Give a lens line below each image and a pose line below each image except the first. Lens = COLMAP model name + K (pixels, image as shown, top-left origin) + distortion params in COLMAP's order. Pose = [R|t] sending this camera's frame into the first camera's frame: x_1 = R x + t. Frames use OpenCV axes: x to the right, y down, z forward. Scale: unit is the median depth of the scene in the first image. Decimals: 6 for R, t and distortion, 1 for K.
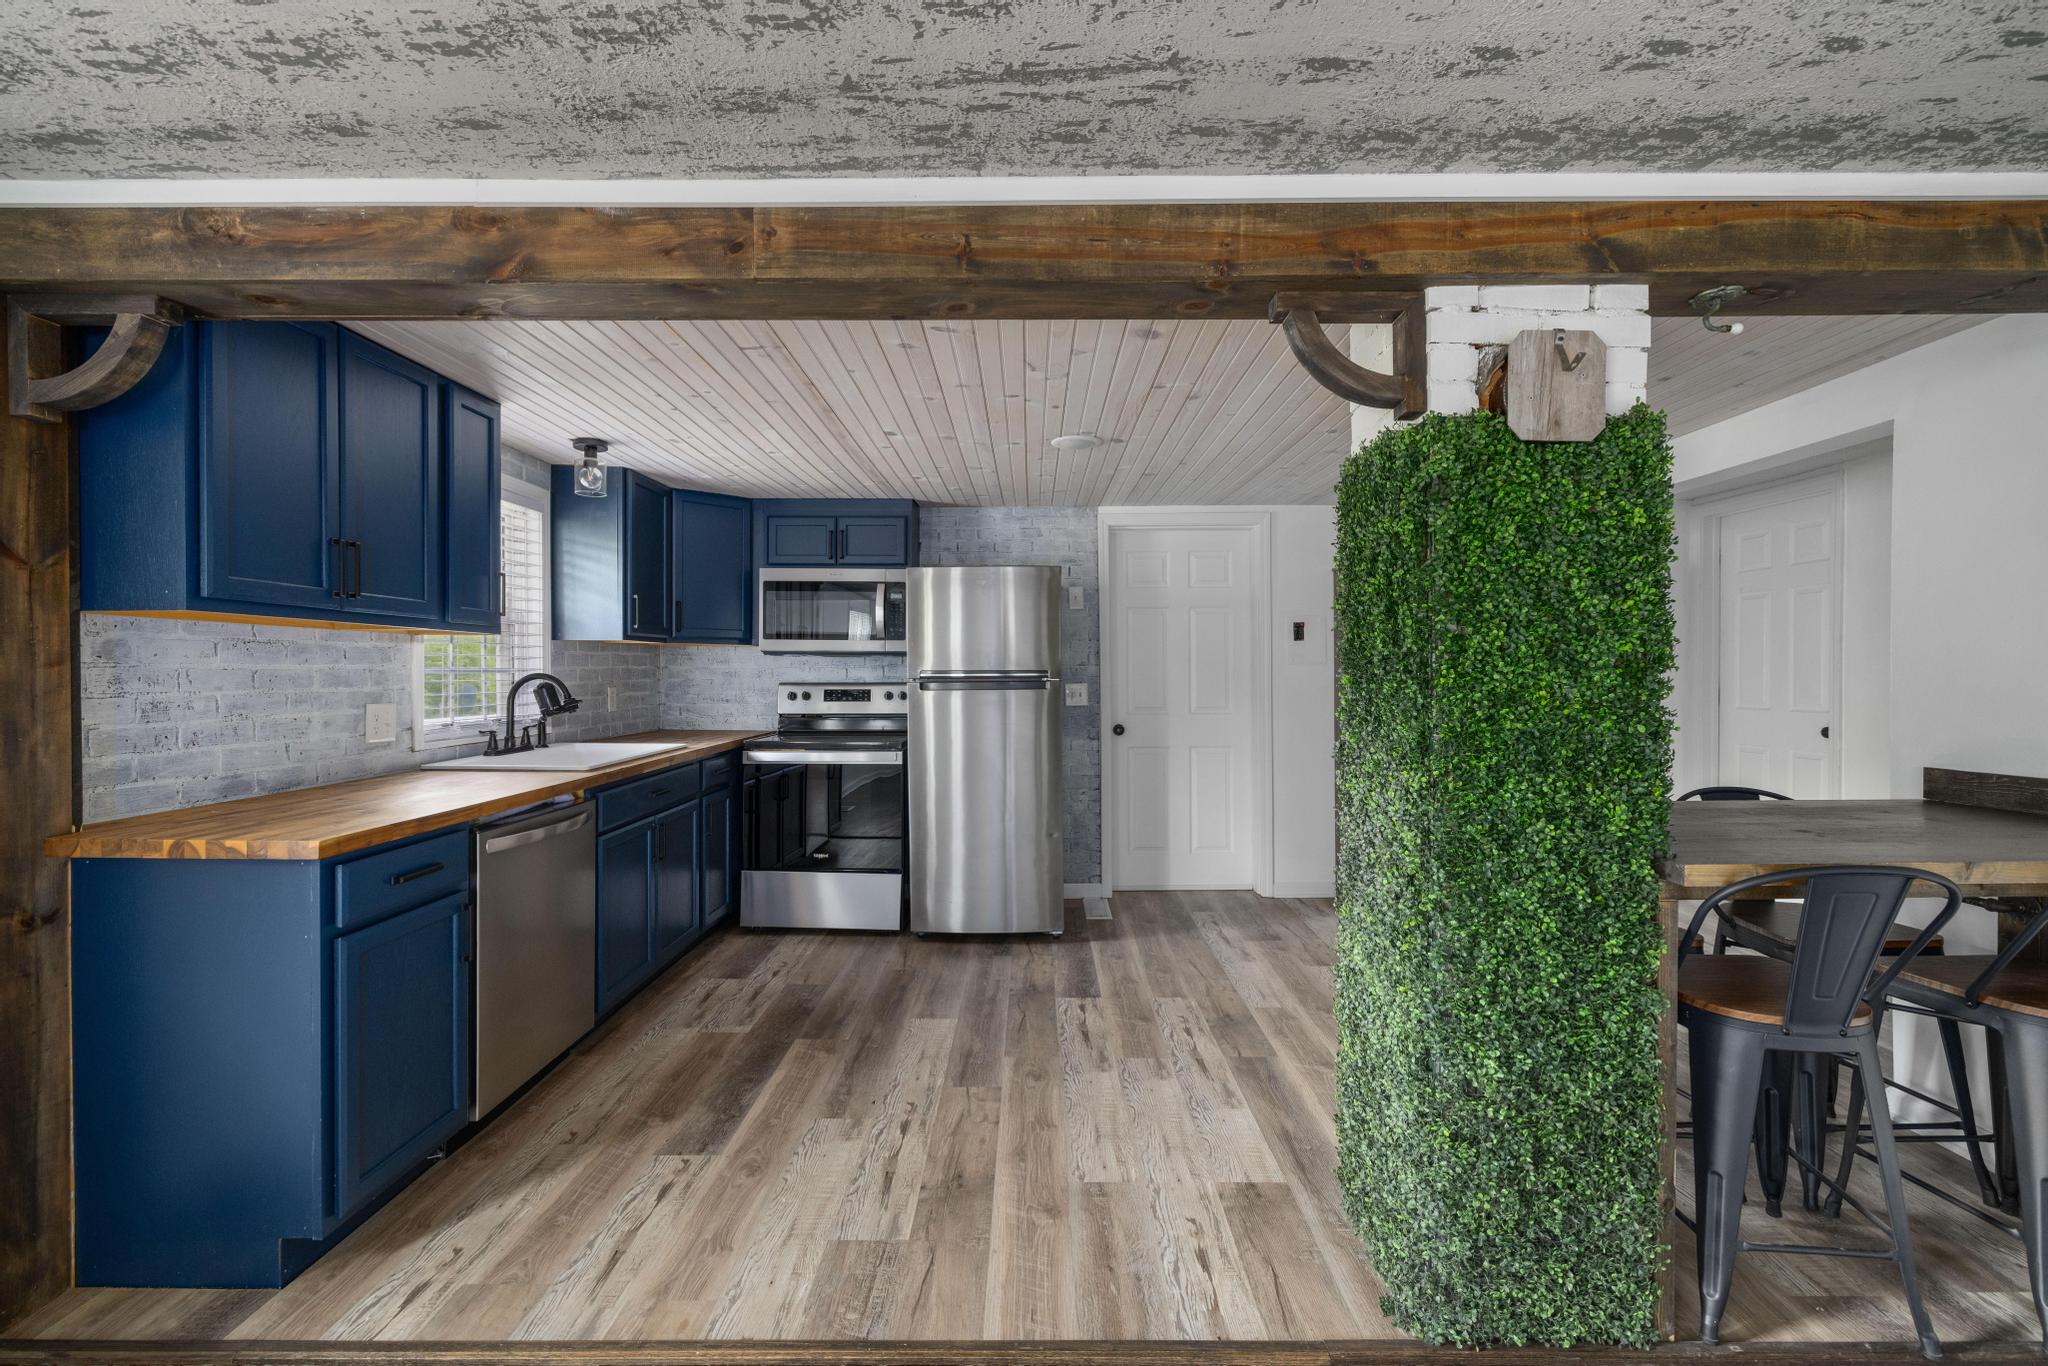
lens RADIAL K [[881.1, 0, 1027.9], [0, 881.1, 684.3], [0, 0, 1]] dist [0.000337, 0.000443]
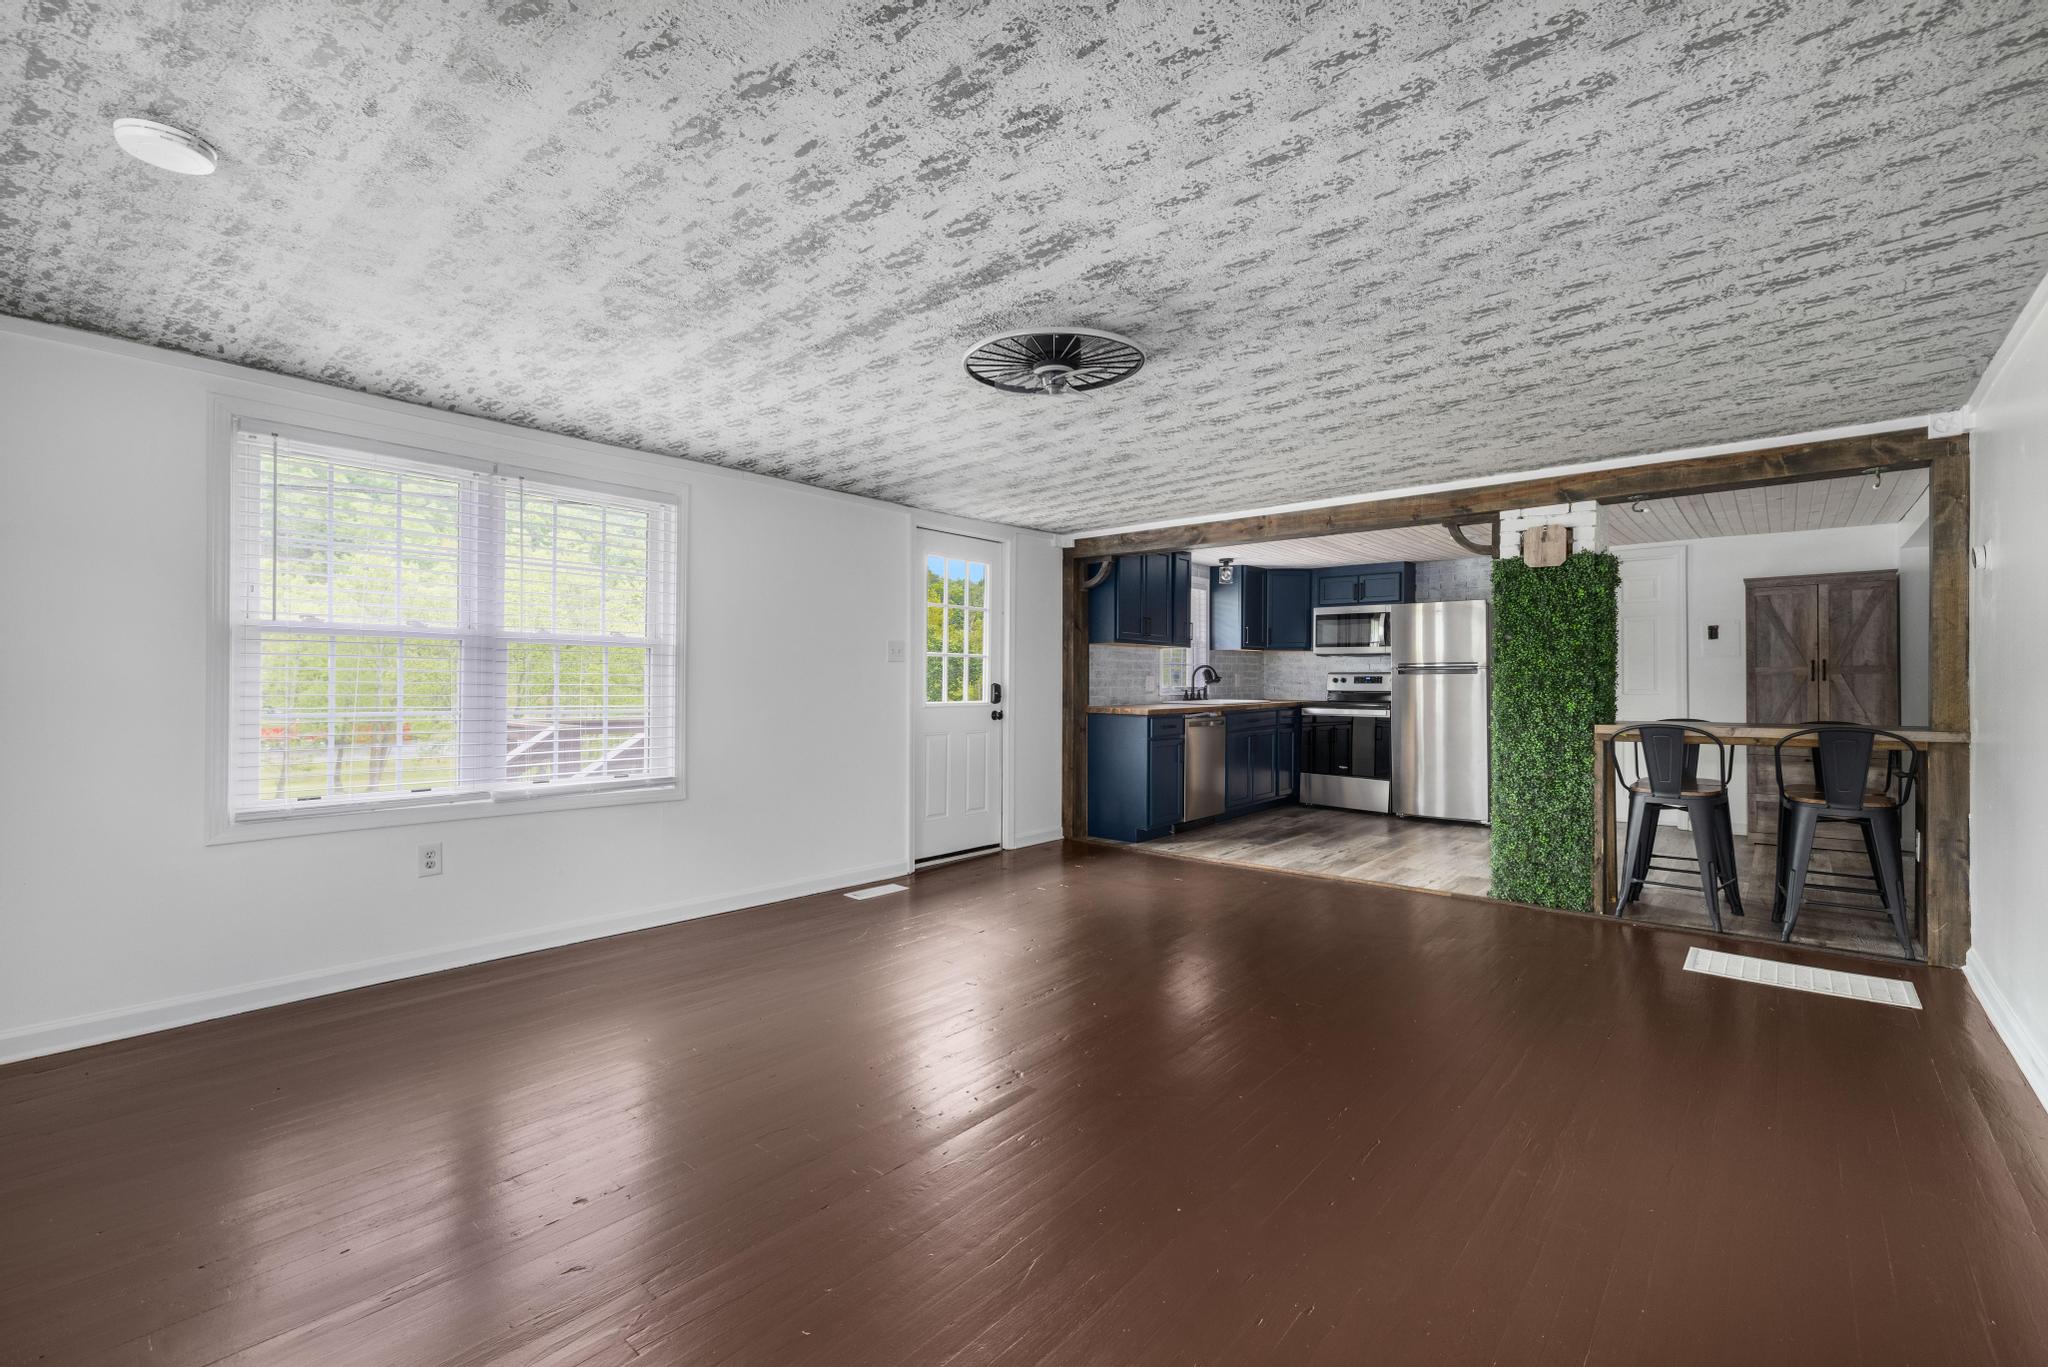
lens RADIAL K [[881.1, 0, 1029.7], [0, 881.1, 687.7], [0, 0, 1]] dist [0.000337, 0.000443]
pose [[0.765487, 0.006247, -0.643421, 0.701225], [-0.010851, 0.999936, -0.003201, 0.074108], [0.643360, 0.009432, 0.765506, -1.283333]]
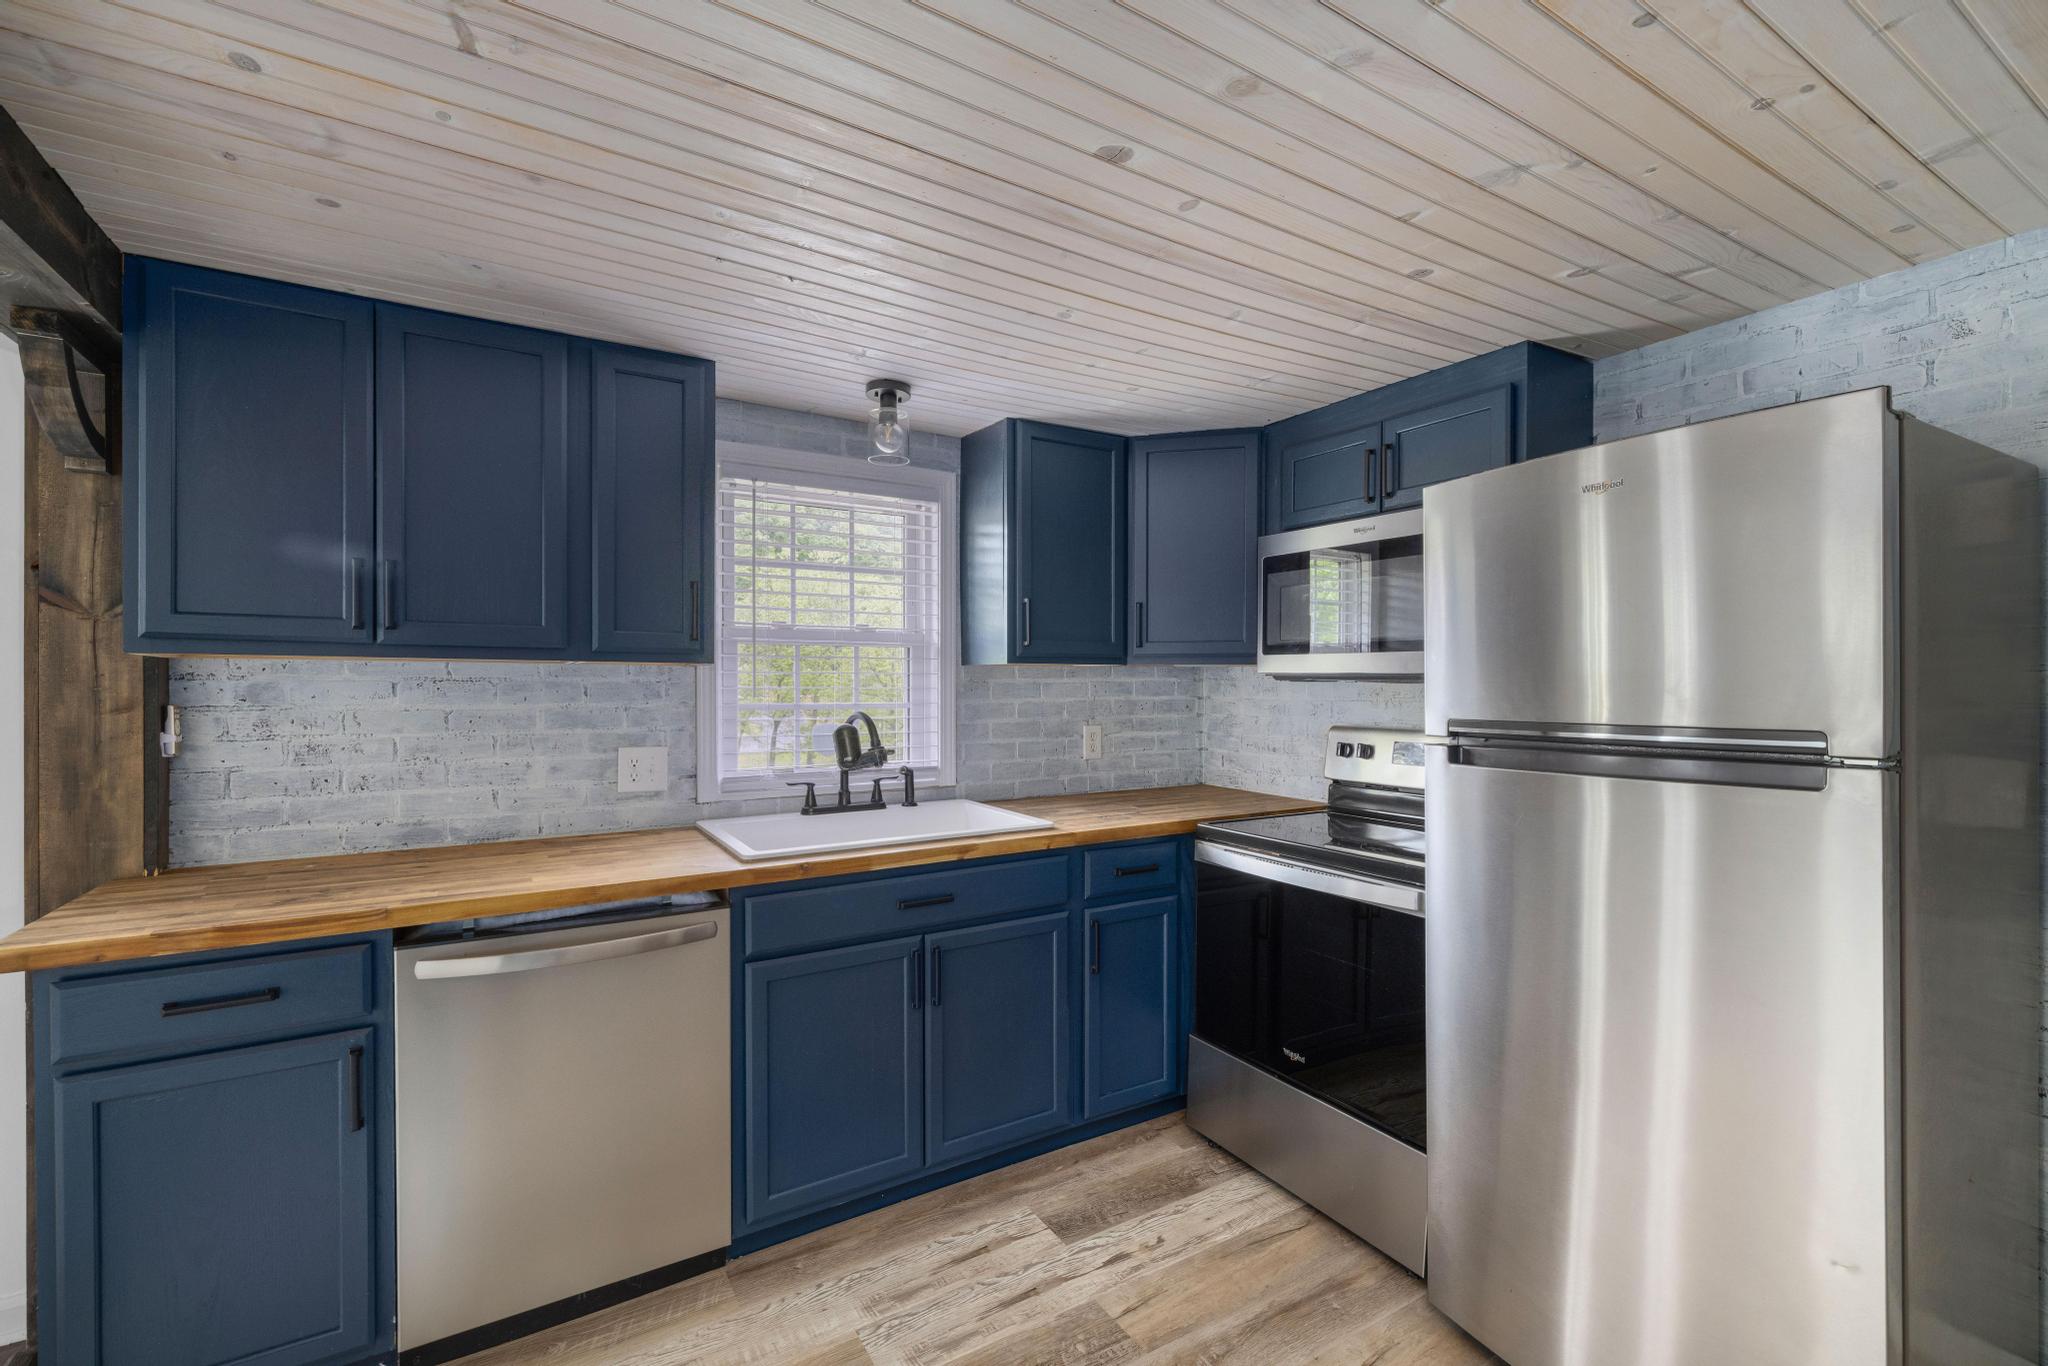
lens RADIAL K [[881.1, 0, 1022.7], [0, 881.1, 694.8], [0, 0, 1]] dist [0.000337, 0.000443]
pose [[0.527543, 0.012447, -0.849437, 0.214322], [-0.015014, 0.999873, 0.005327, -0.042779], [0.849396, 0.009943, 0.527663, 0.931218]]
